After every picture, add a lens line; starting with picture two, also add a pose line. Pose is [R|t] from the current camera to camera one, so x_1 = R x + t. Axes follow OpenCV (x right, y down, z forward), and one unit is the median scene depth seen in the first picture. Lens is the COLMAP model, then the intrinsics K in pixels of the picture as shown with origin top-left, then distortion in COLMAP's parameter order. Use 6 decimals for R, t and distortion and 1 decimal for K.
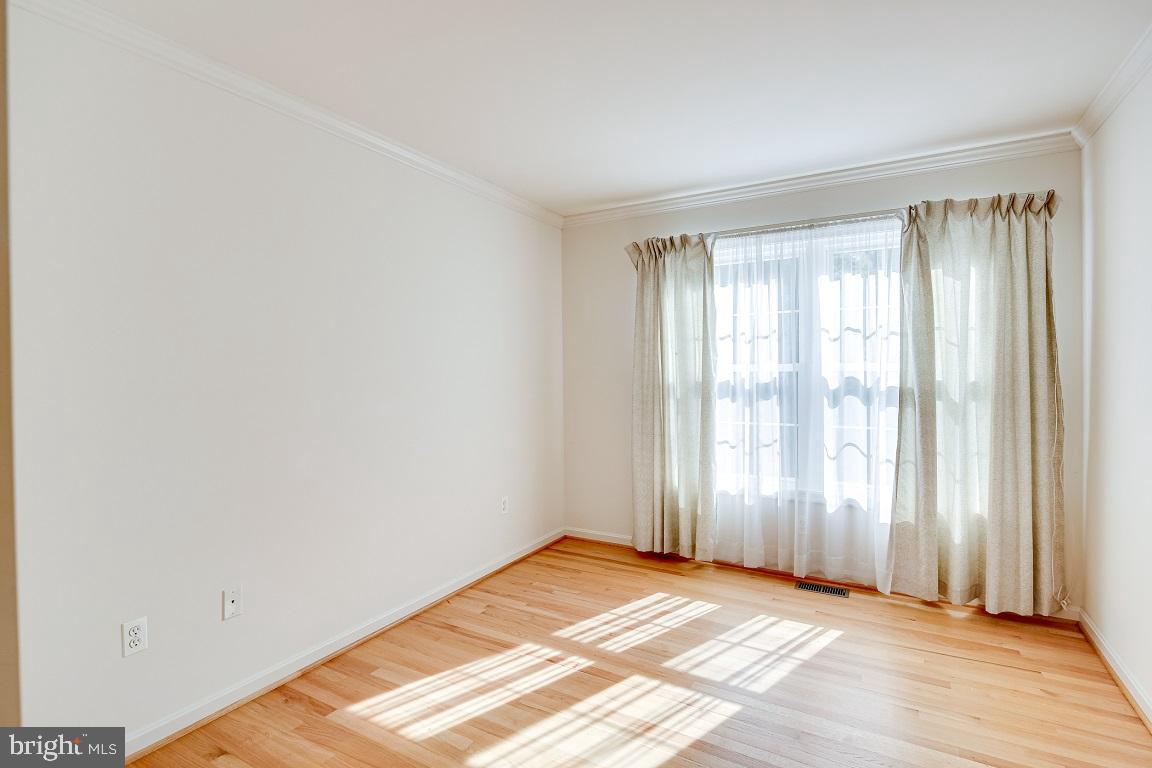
lens RADIAL K [[564.8, 0, 565.1], [0, 564.8, 365.5], [0, 0, 1]] dist [0.004907, -0.002202]
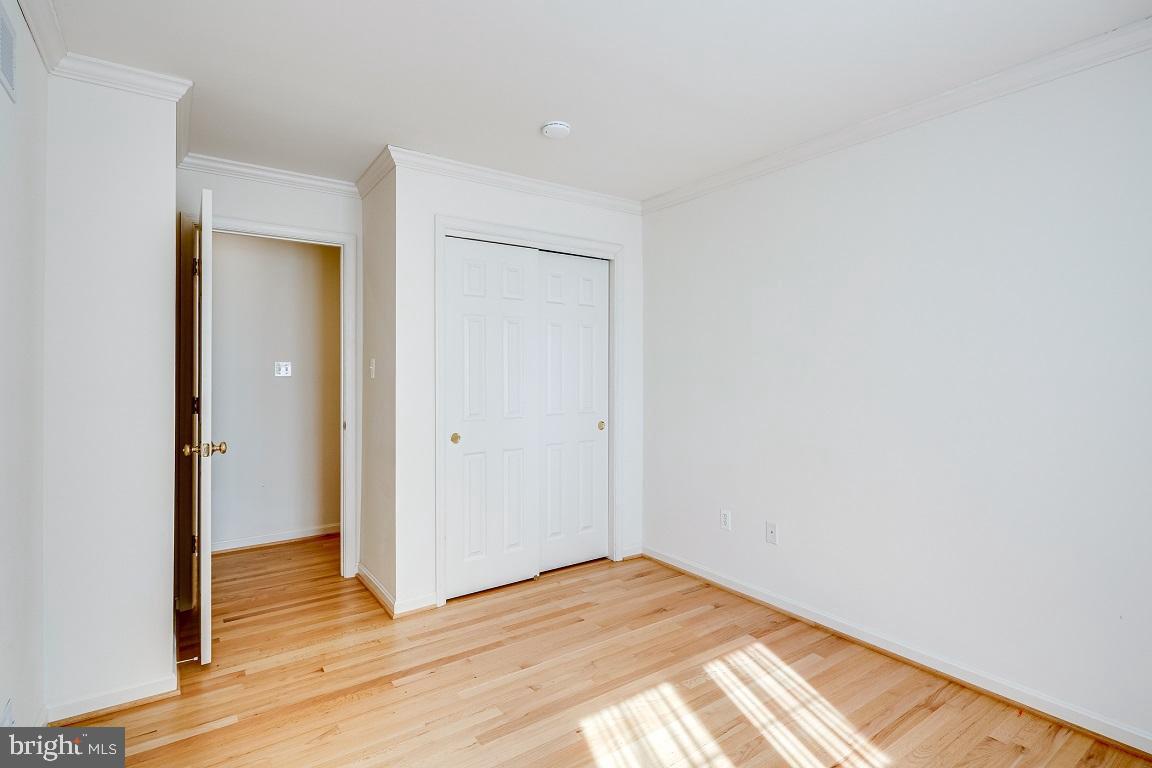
lens RADIAL K [[564.8, 0, 576.2], [0, 564.8, 378.4], [0, 0, 1]] dist [0.004907, -0.002202]
pose [[-0.425252, 0.013249, -0.904978, 0.847632], [0.008837, 0.999906, 0.010487, 0.016821], [0.905032, -0.003538, -0.425329, 1.118443]]
